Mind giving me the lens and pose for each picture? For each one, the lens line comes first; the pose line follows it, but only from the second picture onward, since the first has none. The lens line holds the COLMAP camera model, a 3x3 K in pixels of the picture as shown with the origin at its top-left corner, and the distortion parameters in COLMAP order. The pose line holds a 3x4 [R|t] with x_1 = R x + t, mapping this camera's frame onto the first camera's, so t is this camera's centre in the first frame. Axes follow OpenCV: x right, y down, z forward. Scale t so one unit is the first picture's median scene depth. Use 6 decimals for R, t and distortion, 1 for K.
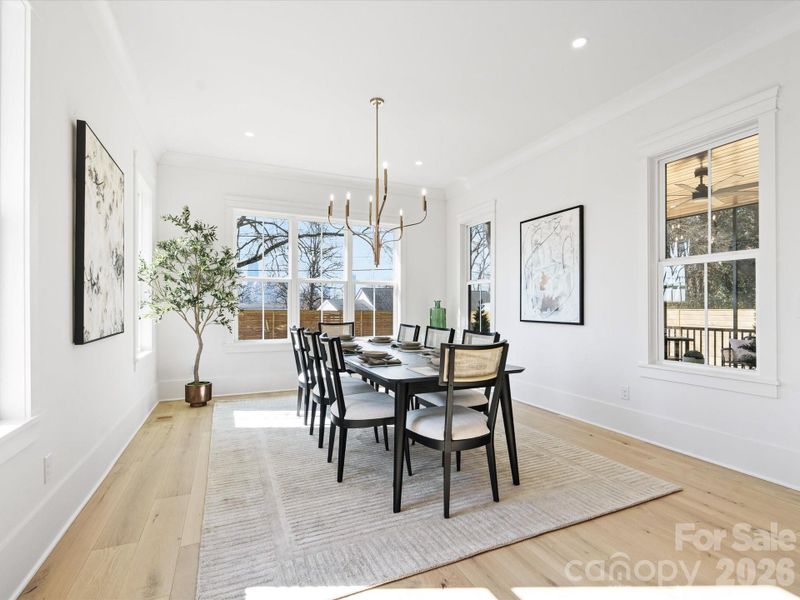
lens RADIAL K [[395.6, 0, 398.5], [0, 395.6, 302.6], [0, 0, 1]] dist [-0.000074, -0.000804]
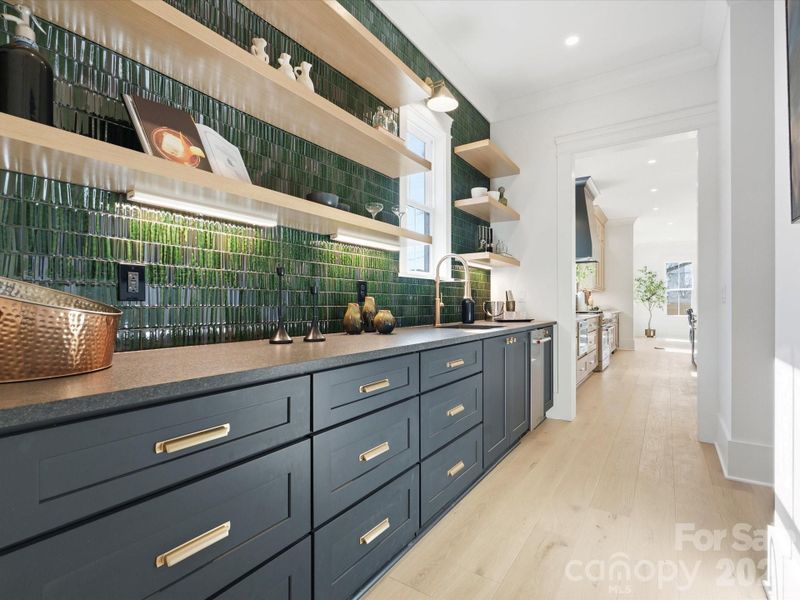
lens RADIAL K [[395.6, 0, 397.9], [0, 395.6, 301.5], [0, 0, 1]] dist [-0.000074, -0.000804]
pose [[0.525997, -0.002927, -0.850481, 0.910091], [0.003693, 0.999993, -0.001158, 0.010117], [0.850478, -0.002532, 0.526004, -1.937811]]
